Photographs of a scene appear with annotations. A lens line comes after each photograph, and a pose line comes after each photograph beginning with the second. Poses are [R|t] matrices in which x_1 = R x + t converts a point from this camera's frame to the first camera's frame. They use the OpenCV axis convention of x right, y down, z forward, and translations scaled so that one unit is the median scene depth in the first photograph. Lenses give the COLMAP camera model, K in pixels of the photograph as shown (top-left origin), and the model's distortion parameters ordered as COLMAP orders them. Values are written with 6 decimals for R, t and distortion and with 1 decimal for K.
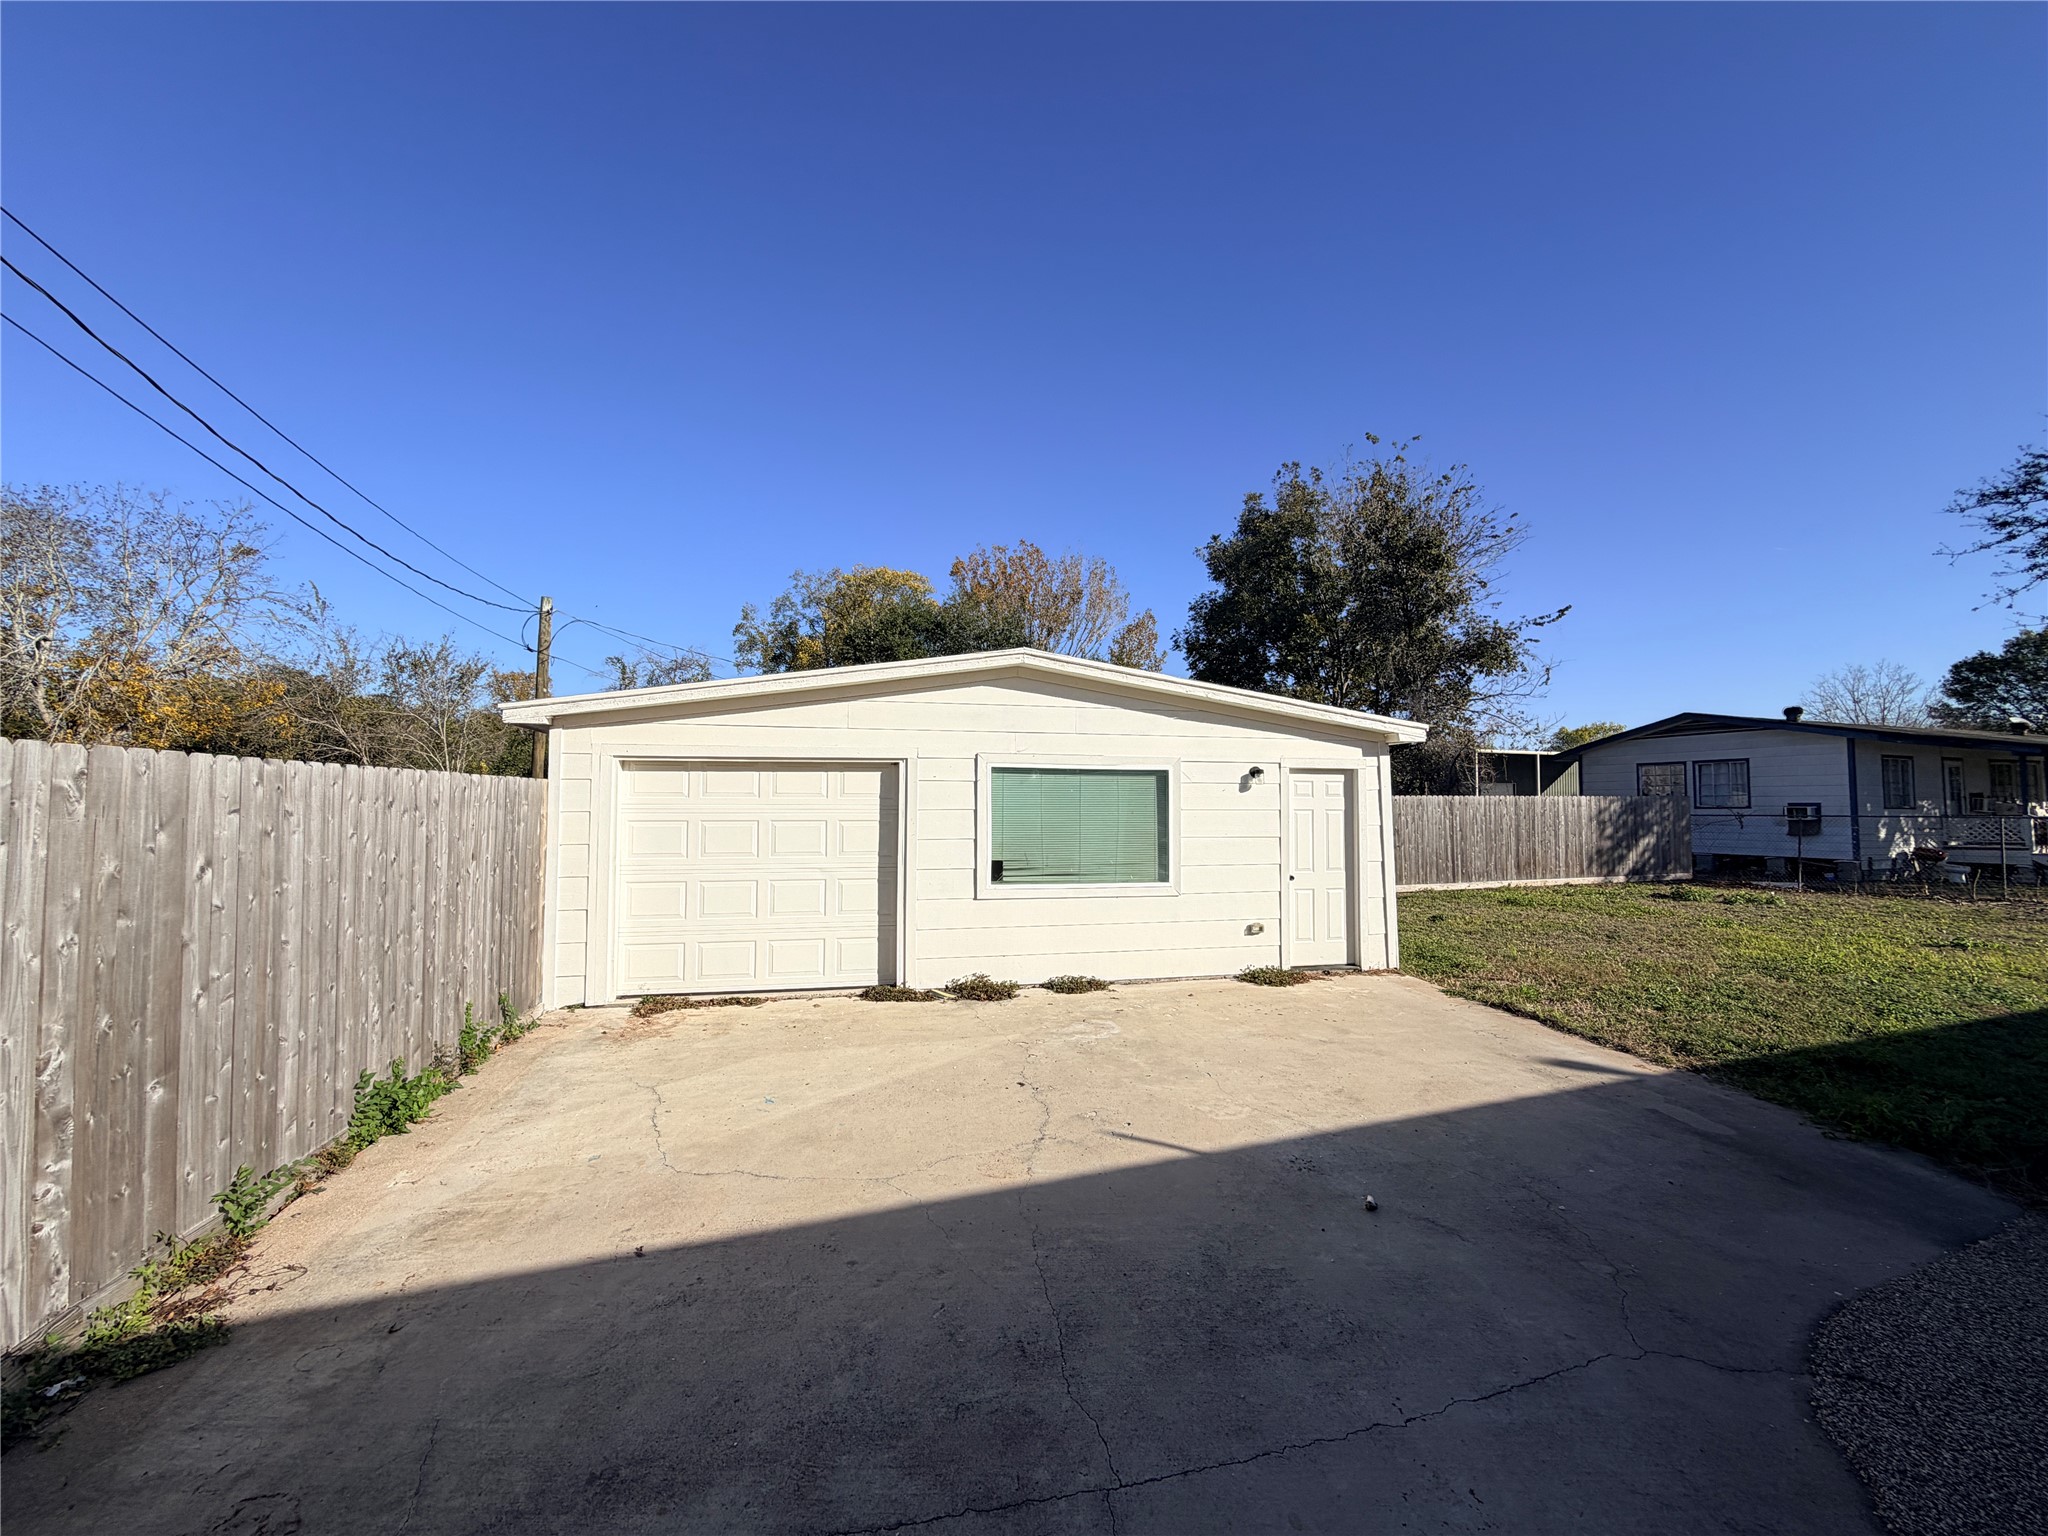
lens RADIAL K [[823.4, 0, 1019.2], [0, 823.4, 759.5], [0, 0, 1]] dist [0.000246, -0.000056]
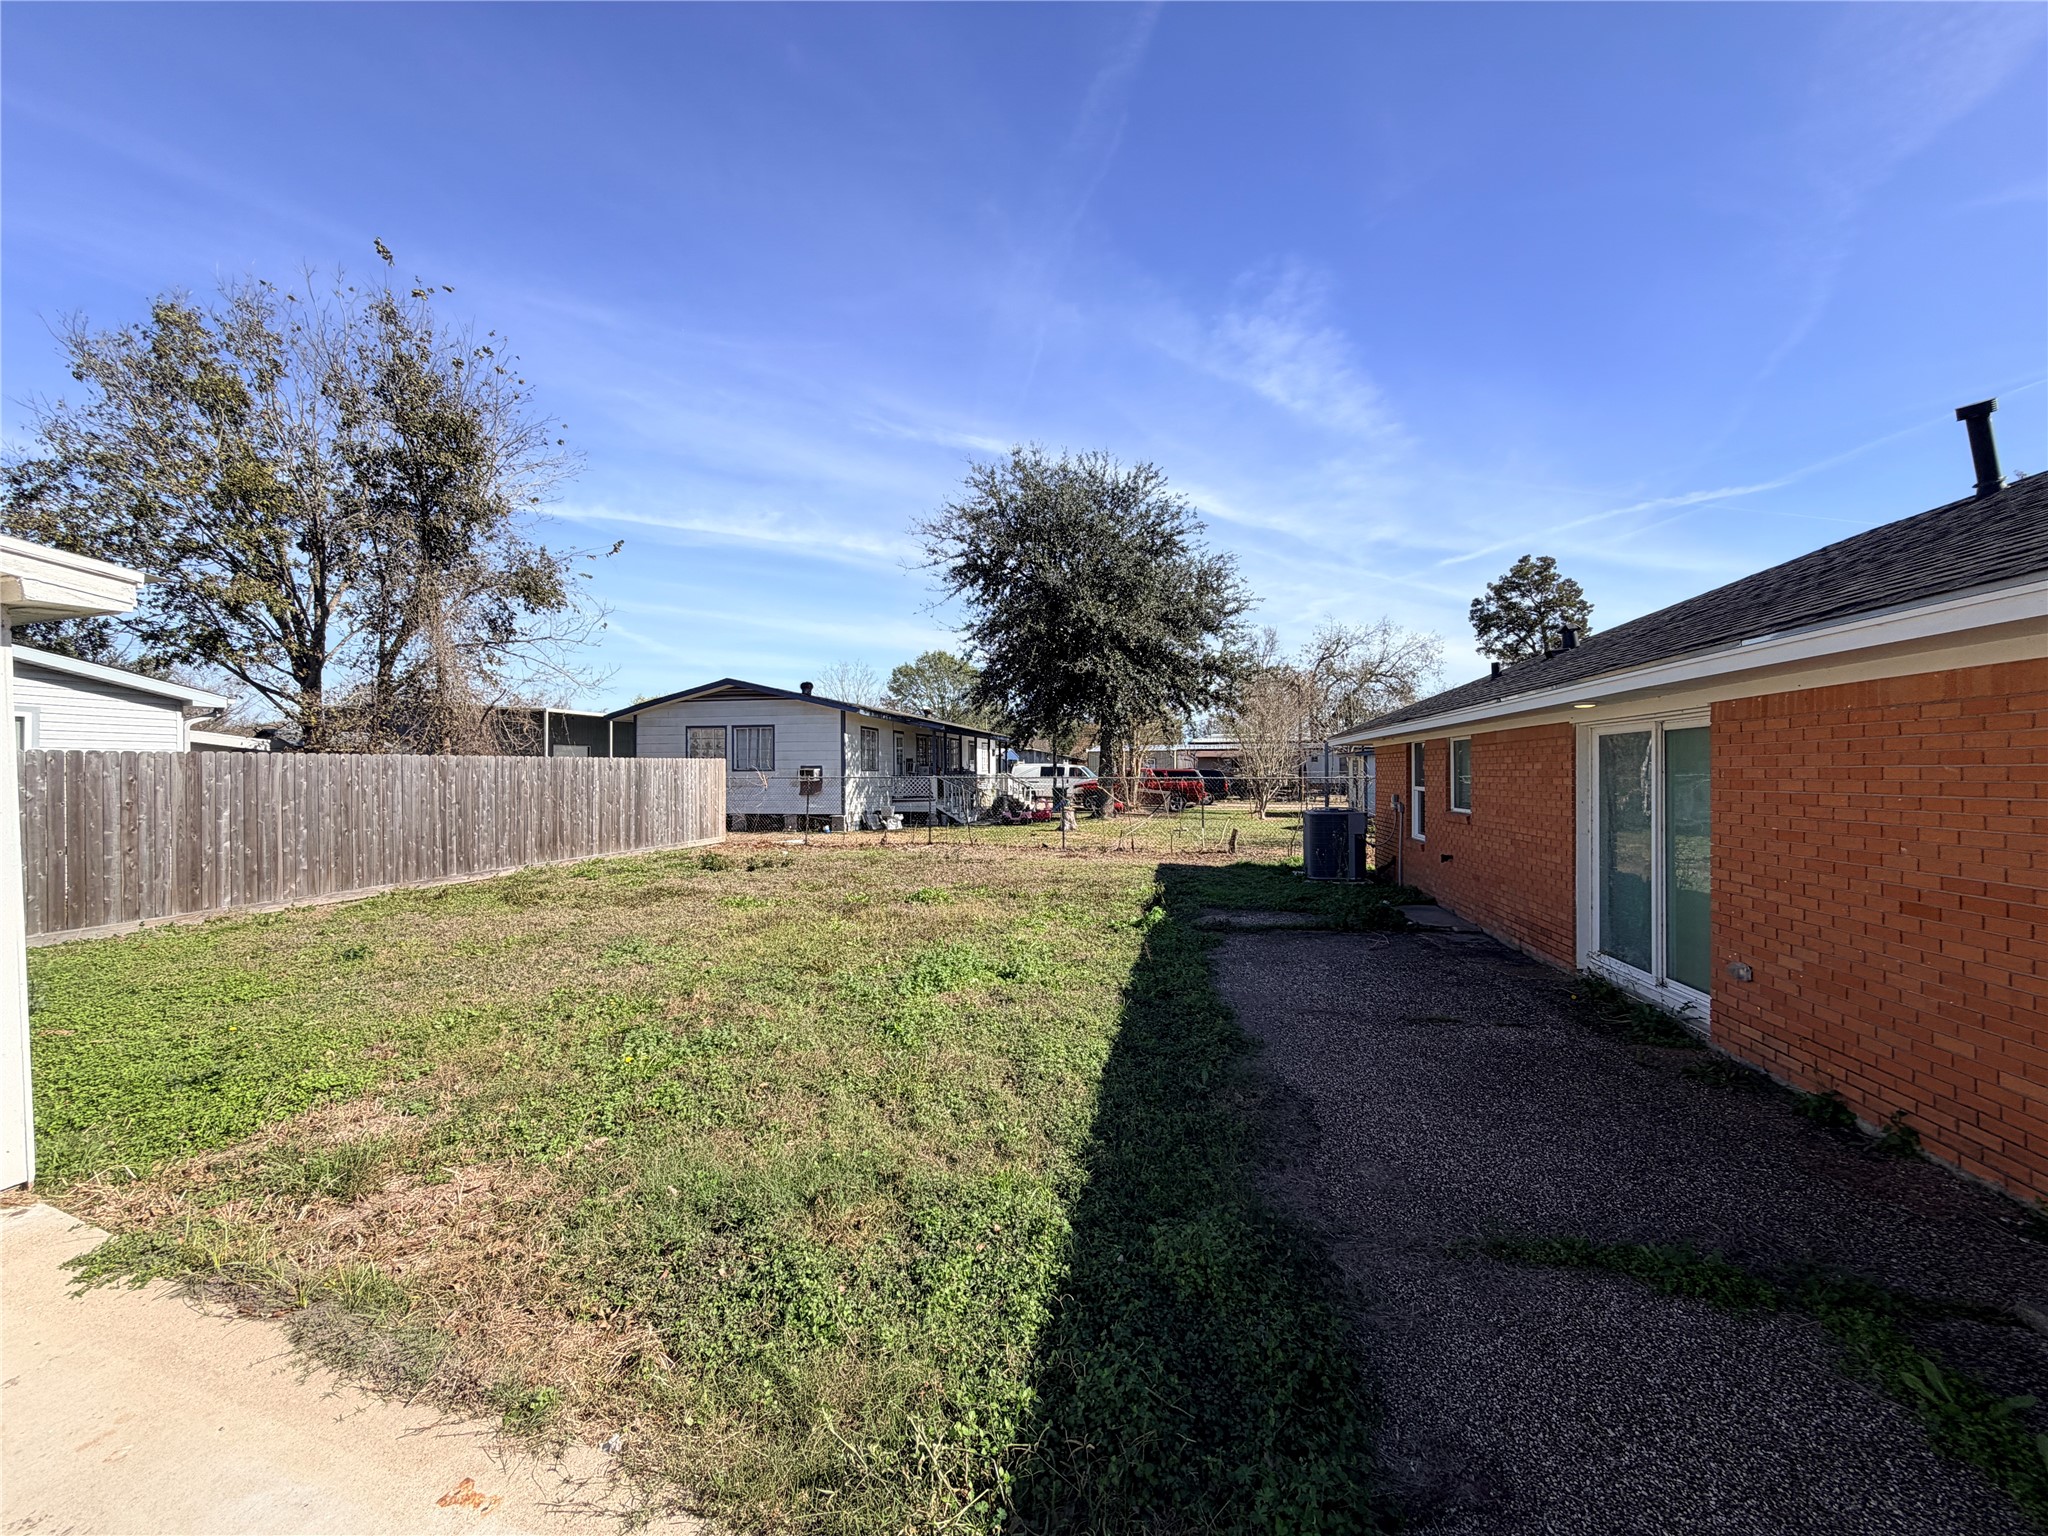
lens RADIAL K [[813.2, 0, 1020.9], [0, 813.2, 770.5], [0, 0, 1]] dist [0.001001, 0.000019]
pose [[0.528928, -0.002519, 0.848663, 0.387379], [-0.047015, 0.998373, 0.032265, 0.022362], [-0.847363, -0.056966, 0.527949, 0.410026]]
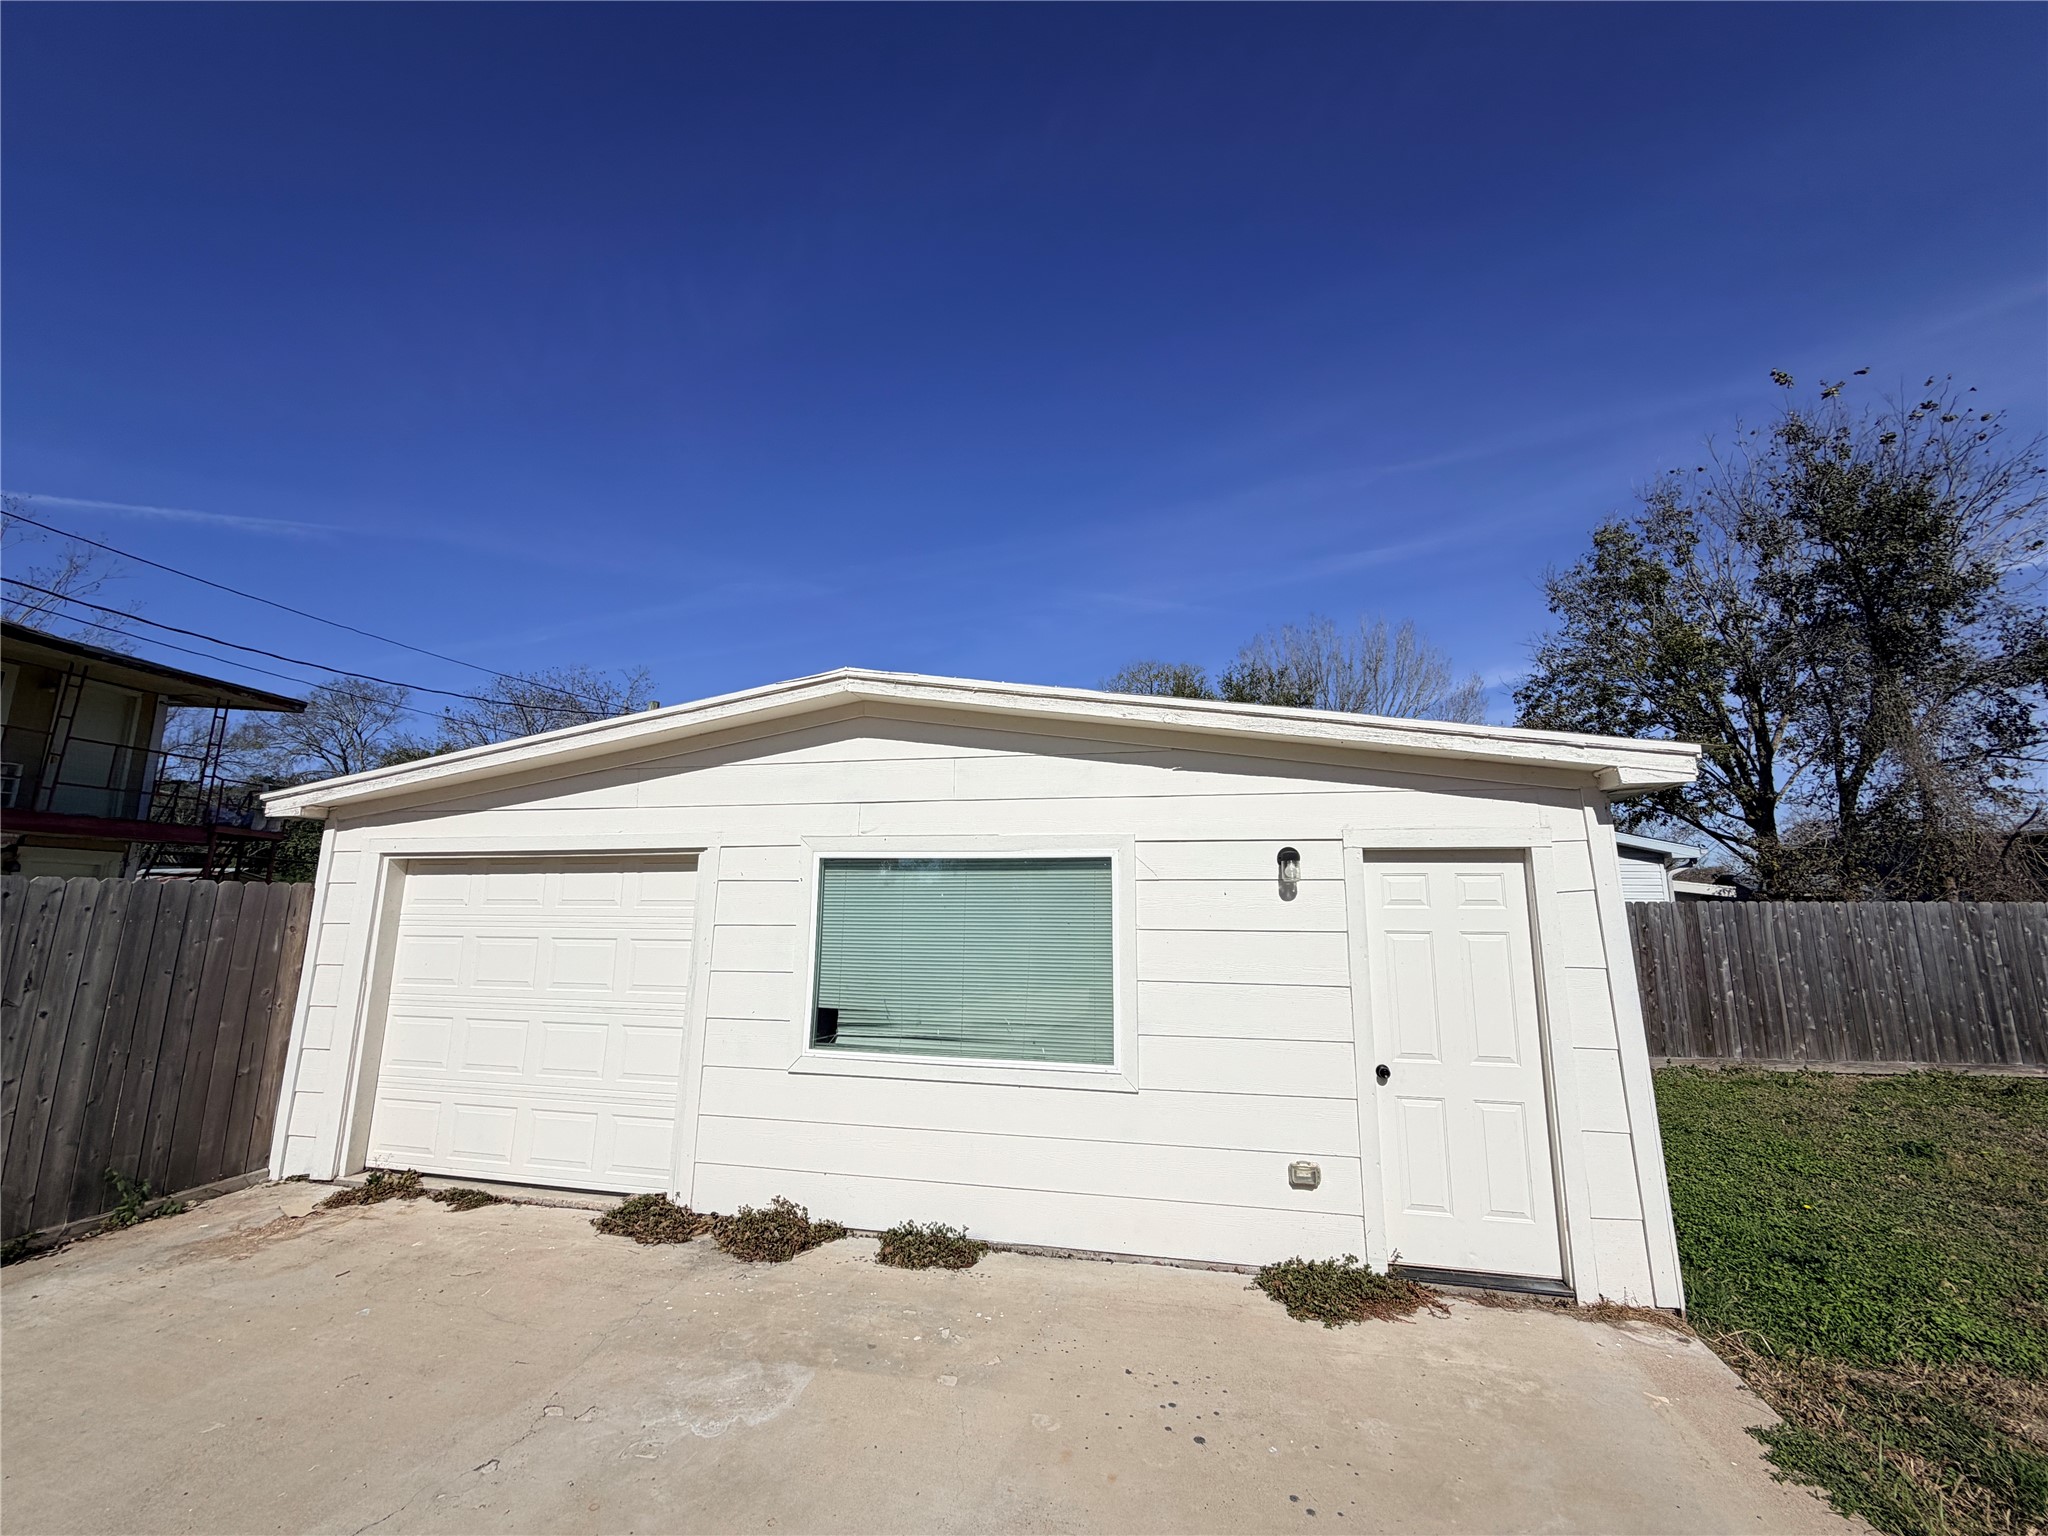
lens RADIAL K [[813.2, 0, 1020.9], [0, 813.2, 770.5], [0, 0, 1]] dist [0.001001, 0.000019]
pose [[0.909641, -0.065057, -0.410270, 0.344341], [0.018324, 0.992983, -0.116832, 0.016627], [0.414991, 0.098757, 0.904450, 0.450698]]
